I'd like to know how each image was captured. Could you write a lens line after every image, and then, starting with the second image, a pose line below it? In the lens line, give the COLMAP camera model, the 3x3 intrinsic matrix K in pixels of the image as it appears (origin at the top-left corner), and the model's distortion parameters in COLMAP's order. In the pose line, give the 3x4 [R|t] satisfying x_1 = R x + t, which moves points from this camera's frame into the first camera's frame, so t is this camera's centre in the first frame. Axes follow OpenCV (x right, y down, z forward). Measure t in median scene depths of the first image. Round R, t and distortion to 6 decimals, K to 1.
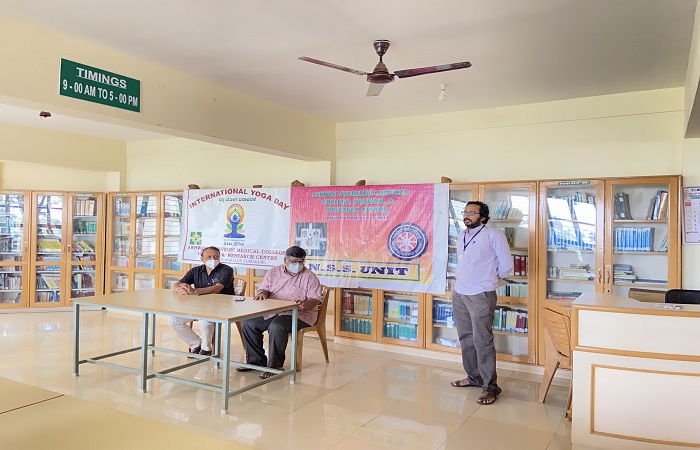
lens RADIAL K [[522.7, 0, 338.1], [0, 522.7, 229.7], [0, 0, 1]] dist [0.070652, -0.086892]
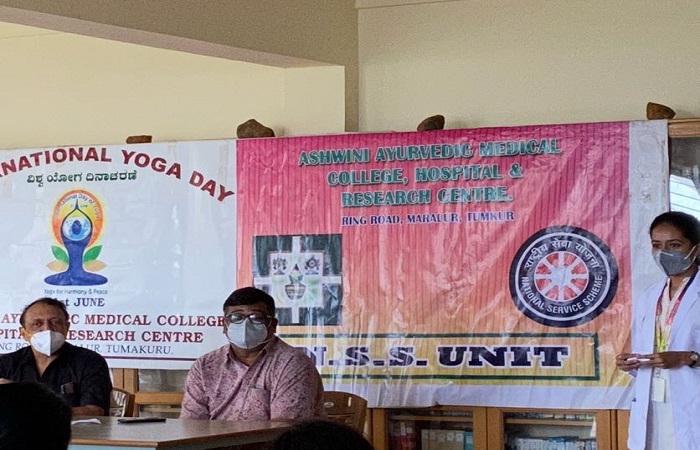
lens RADIAL K [[1889.3, 0, 347.2], [0, 1889.3, 222.2], [0, 0, 1]] dist [0.005826, 0.000000]
pose [[0.999266, -0.025726, 0.028395, -0.055035], [0.026658, 0.999103, -0.032914, 0.022240], [-0.027523, 0.033647, 0.999055, -0.322297]]
